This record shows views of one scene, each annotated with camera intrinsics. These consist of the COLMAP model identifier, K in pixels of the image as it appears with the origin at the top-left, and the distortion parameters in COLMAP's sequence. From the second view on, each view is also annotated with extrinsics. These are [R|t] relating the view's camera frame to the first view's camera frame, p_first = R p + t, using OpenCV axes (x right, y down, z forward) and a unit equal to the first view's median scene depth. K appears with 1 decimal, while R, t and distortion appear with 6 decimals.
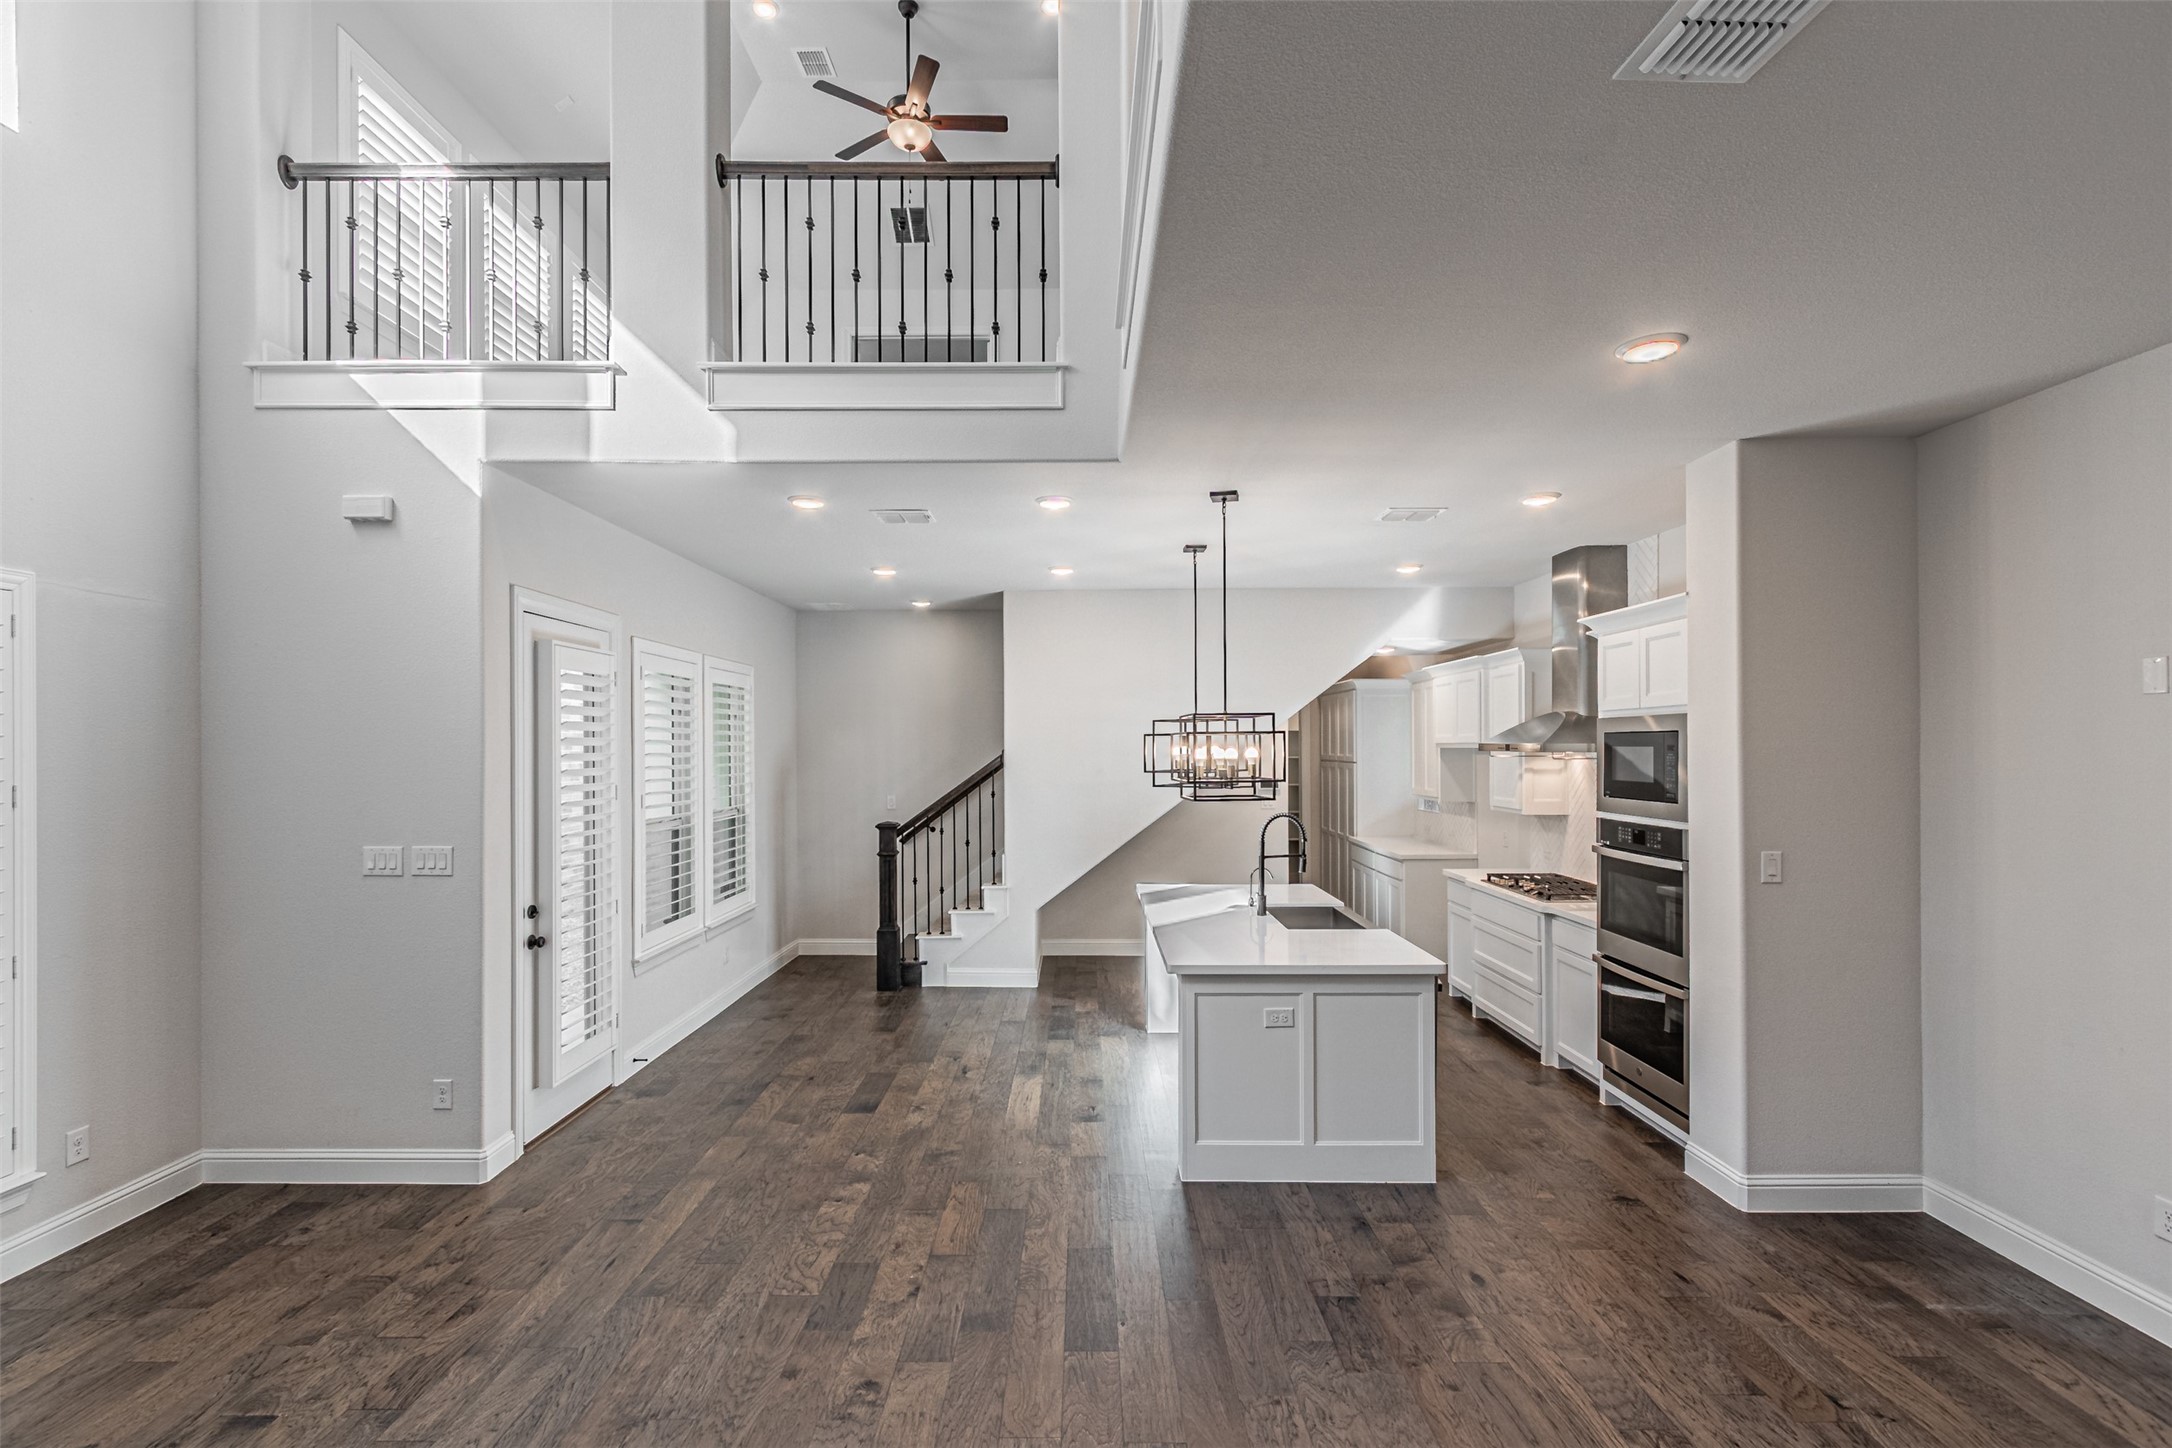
lens RADIAL K [[1004.3, 0, 1079.5], [0, 1004.3, 738.1], [0, 0, 1]] dist [0.000673, 0.000091]
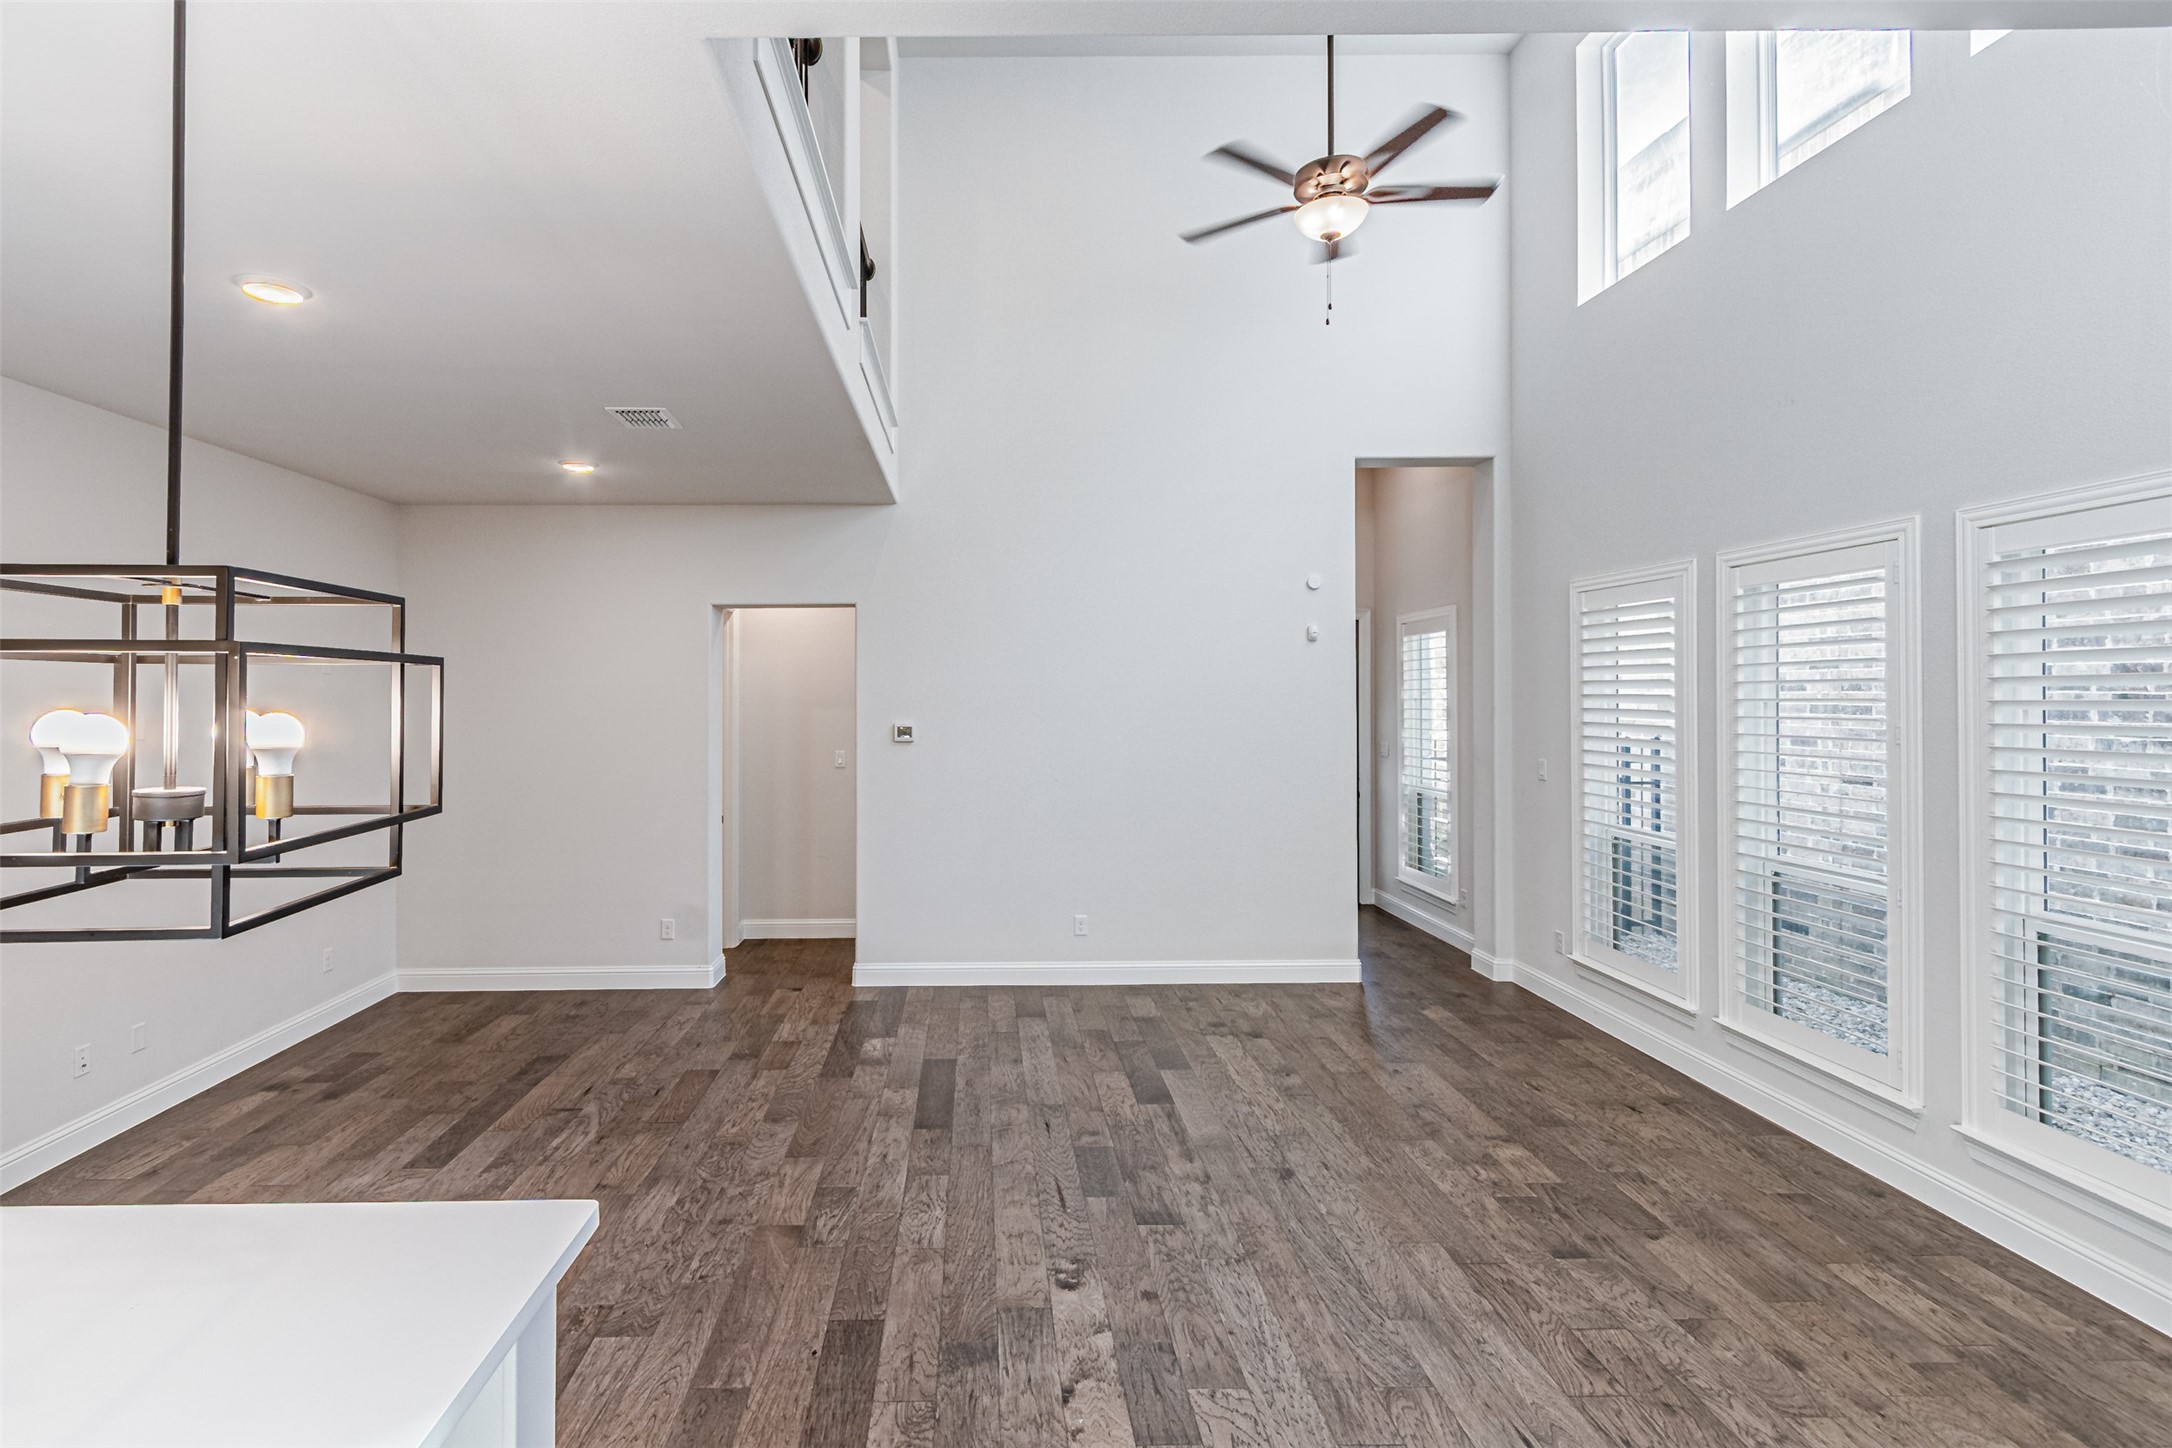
lens RADIAL K [[985.4, 0, 979.7], [0, 985.4, 682.7], [0, 0, 1]] dist [0.003217, 0.000091]
pose [[-0.999934, 0.007684, -0.008485, -0.095279], [0.007844, 0.999789, -0.018963, 0.011711], [0.008338, -0.019029, -0.999784, 1.806797]]
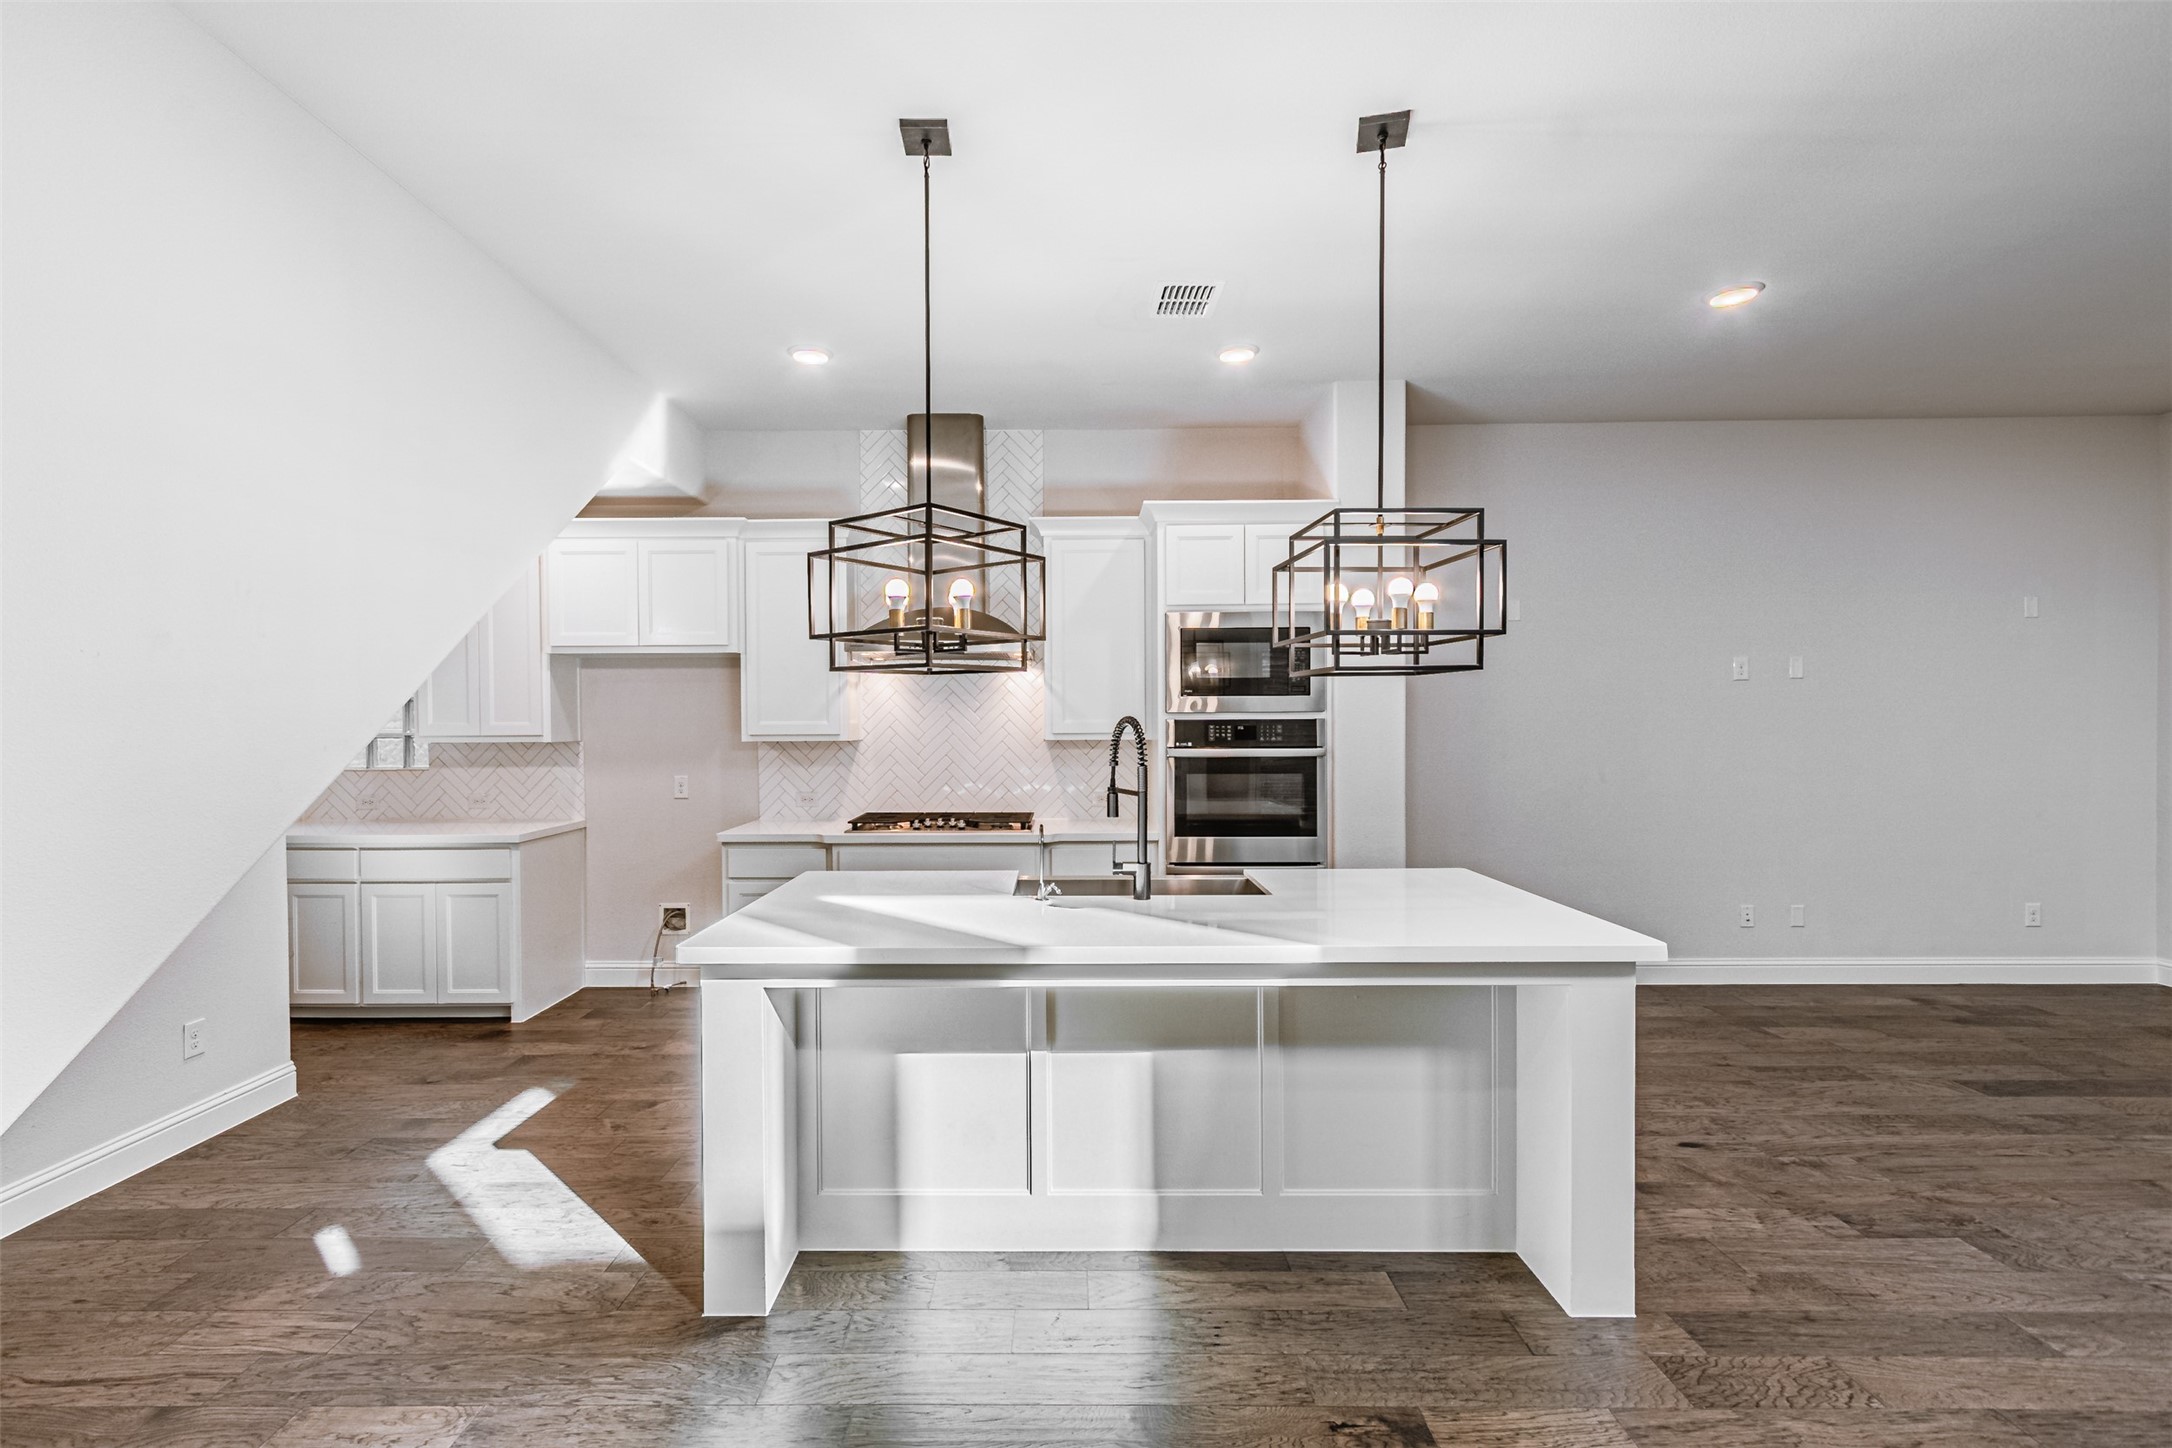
lens RADIAL K [[958.3, 0, 1086.0], [0, 958.3, 724.0], [0, 0, 1]] dist [0.013503, 0.000054]
pose [[-0.016481, -0.001604, 0.999863, -0.569740], [0.002294, 0.999996, 0.001642, 0.125947], [-0.999862, 0.002321, -0.016477, 1.682536]]
